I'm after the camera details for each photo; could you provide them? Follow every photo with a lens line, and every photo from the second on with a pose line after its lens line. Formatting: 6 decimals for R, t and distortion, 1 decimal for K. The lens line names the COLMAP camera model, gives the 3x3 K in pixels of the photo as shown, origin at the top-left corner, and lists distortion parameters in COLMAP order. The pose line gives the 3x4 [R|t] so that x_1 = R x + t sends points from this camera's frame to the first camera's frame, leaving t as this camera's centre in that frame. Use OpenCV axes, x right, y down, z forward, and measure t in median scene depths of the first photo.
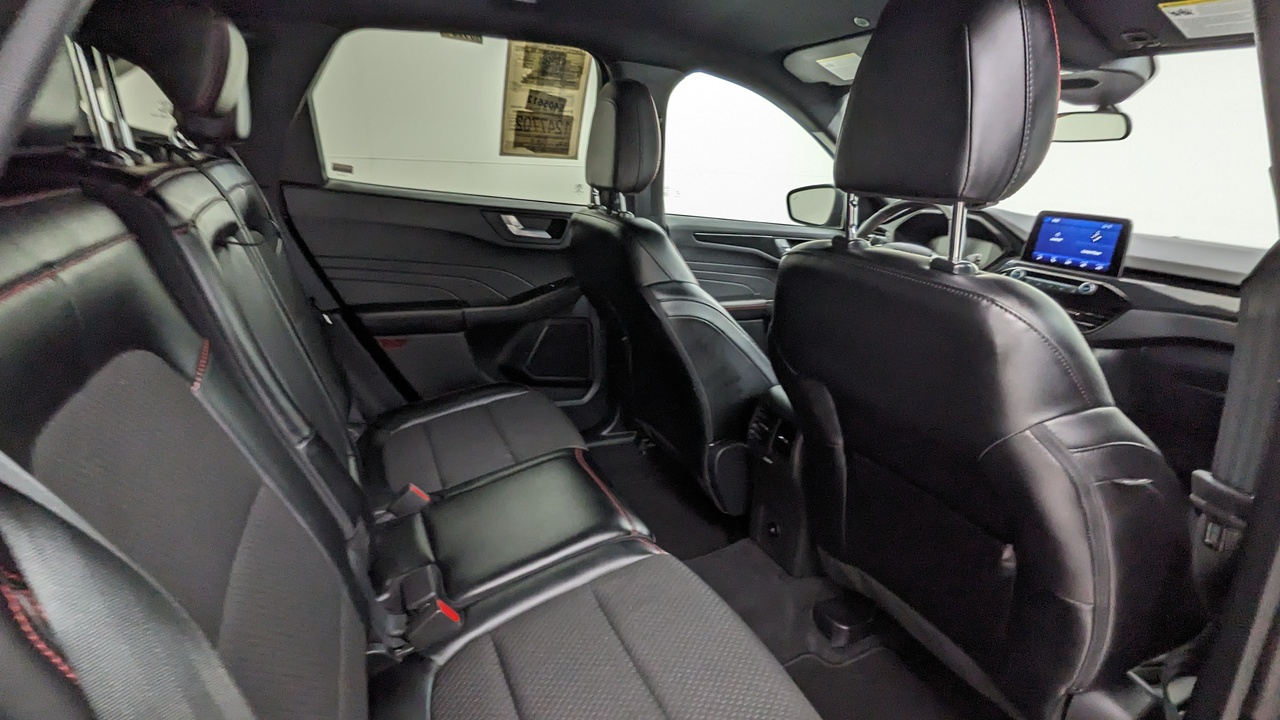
lens RADIAL K [[606.4, 0, 640.0], [0, 606.4, 360.0], [0, 0, 1]] dist [0.000947, -0.001519]
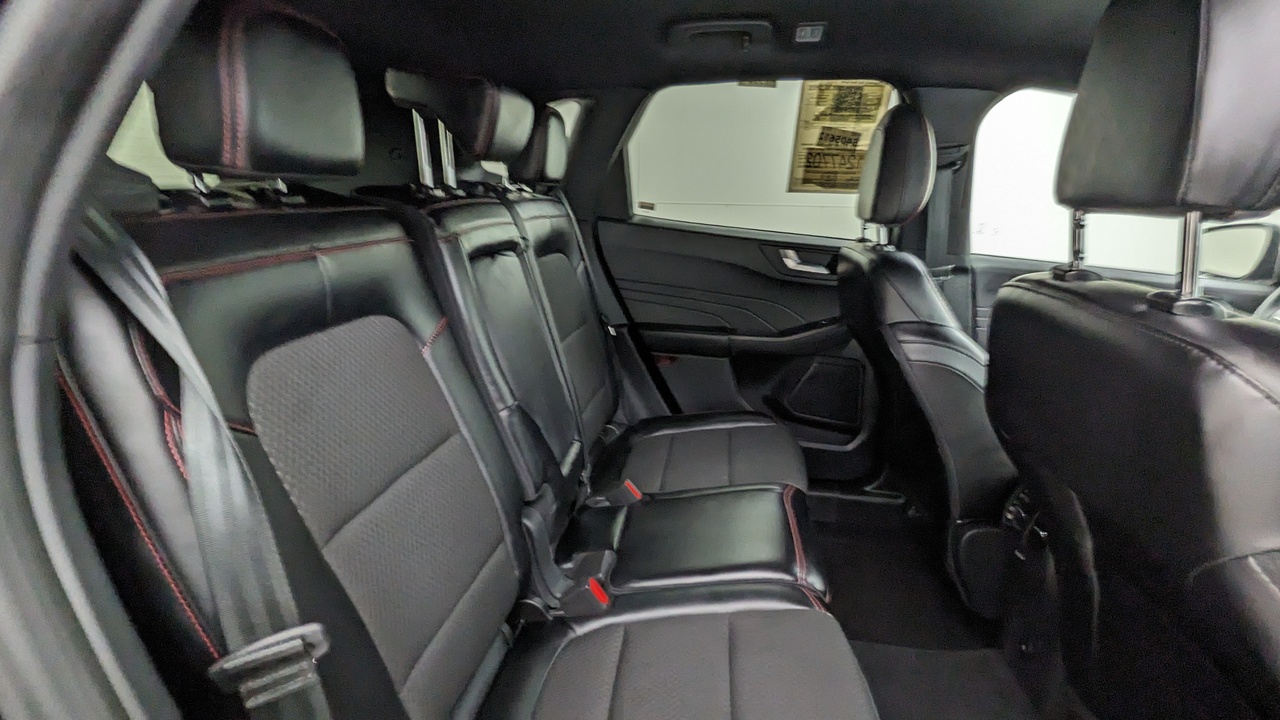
lens RADIAL K [[606.4, 0, 640.0], [0, 606.4, 360.0], [0, 0, 1]] dist [0.000947, -0.001519]
pose [[0.838525, 0.117994, -0.531934, 0.149281], [-0.156422, 0.987305, -0.027574, 0.010662], [0.521928, 0.106327, 0.846337, 0.035428]]
